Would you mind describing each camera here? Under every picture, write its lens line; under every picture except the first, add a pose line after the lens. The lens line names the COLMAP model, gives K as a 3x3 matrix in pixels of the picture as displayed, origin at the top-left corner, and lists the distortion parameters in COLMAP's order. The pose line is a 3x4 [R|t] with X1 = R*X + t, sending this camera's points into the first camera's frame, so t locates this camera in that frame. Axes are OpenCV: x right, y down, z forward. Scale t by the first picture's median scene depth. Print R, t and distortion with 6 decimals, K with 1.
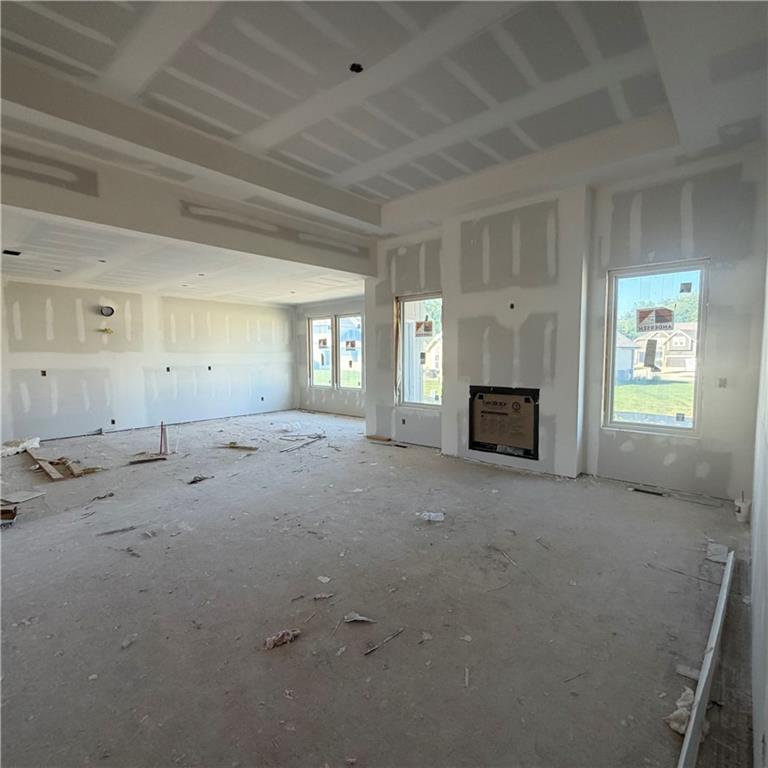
lens RADIAL K [[410.6, 0, 382.9], [0, 410.6, 384.9], [0, 0, 1]] dist [-0.001376, -0.000616]
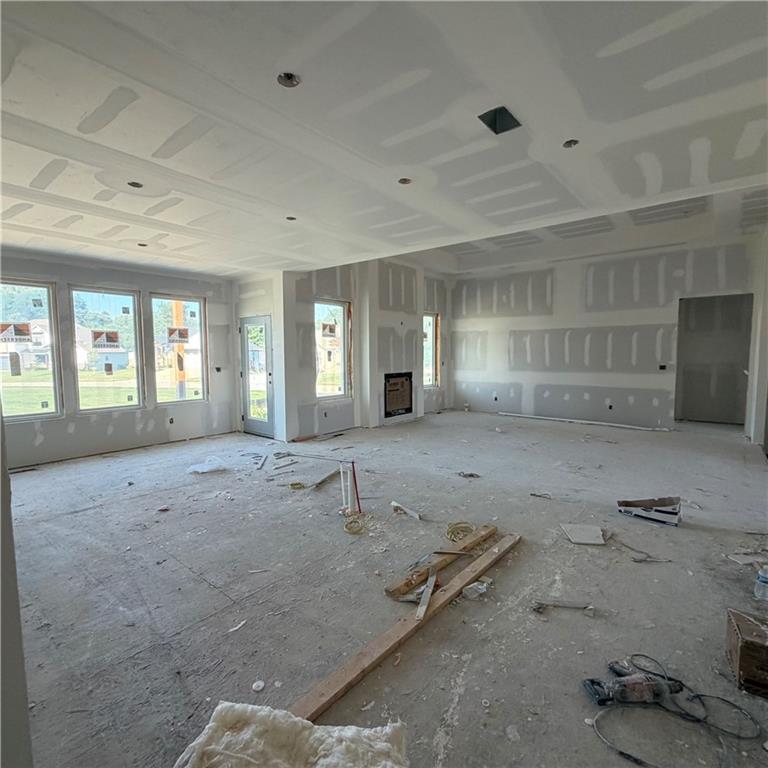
lens RADIAL K [[410.0, 0, 380.9], [0, 410.0, 385.1], [0, 0, 1]] dist [0.000407, 0.000205]
pose [[-0.027239, -0.075870, 0.996746, -1.348051], [0.078975, 0.993836, 0.077807, -0.079978], [-0.996504, 0.080837, -0.021079, 1.142738]]
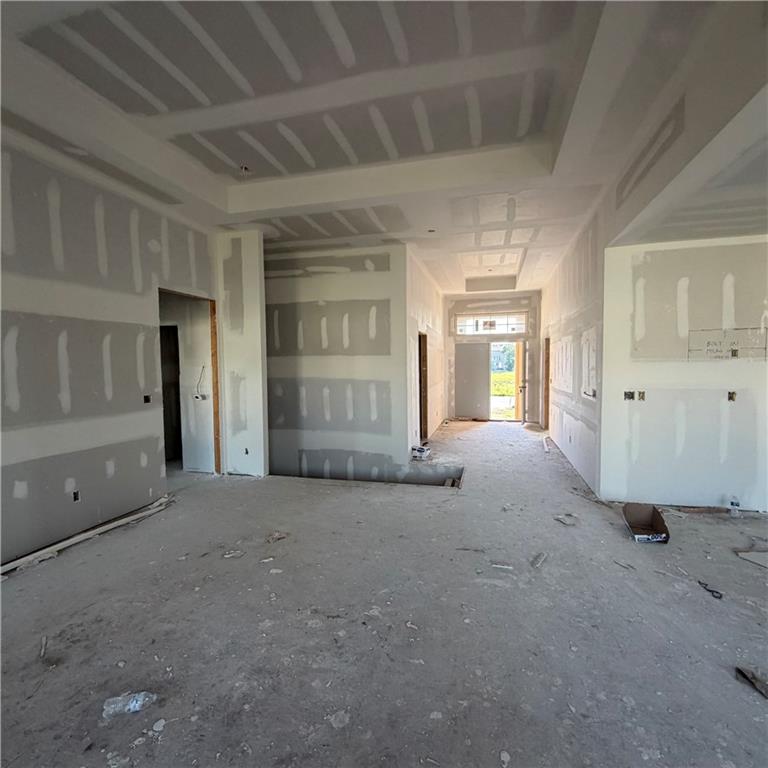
lens RADIAL K [[410.0, 0, 380.9], [0, 410.0, 385.1], [0, 0, 1]] dist [0.000407, 0.000205]
pose [[-0.898618, 0.034128, -0.437403, 0.036837], [-0.018704, 0.993083, 0.115911, -0.087367], [0.438334, 0.112341, -0.891764, 1.081904]]
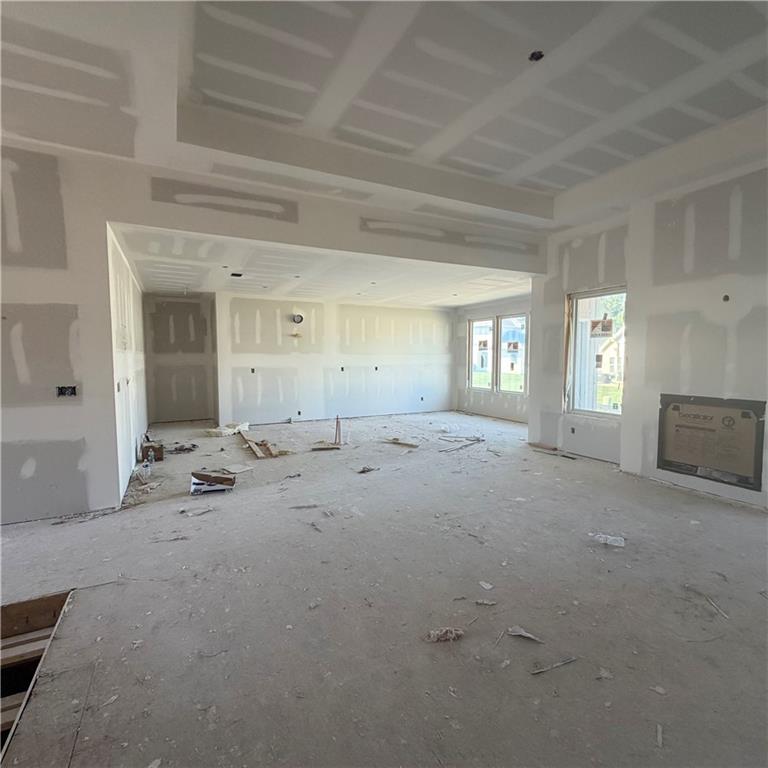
lens RADIAL K [[410.0, 0, 380.9], [0, 410.0, 385.1], [0, 0, 1]] dist [0.000407, 0.000205]
pose [[0.928646, 0.030095, -0.369743, -0.014810], [-0.031304, 0.999506, 0.002730, -0.000620], [0.369643, 0.009039, 0.929130, -0.005835]]
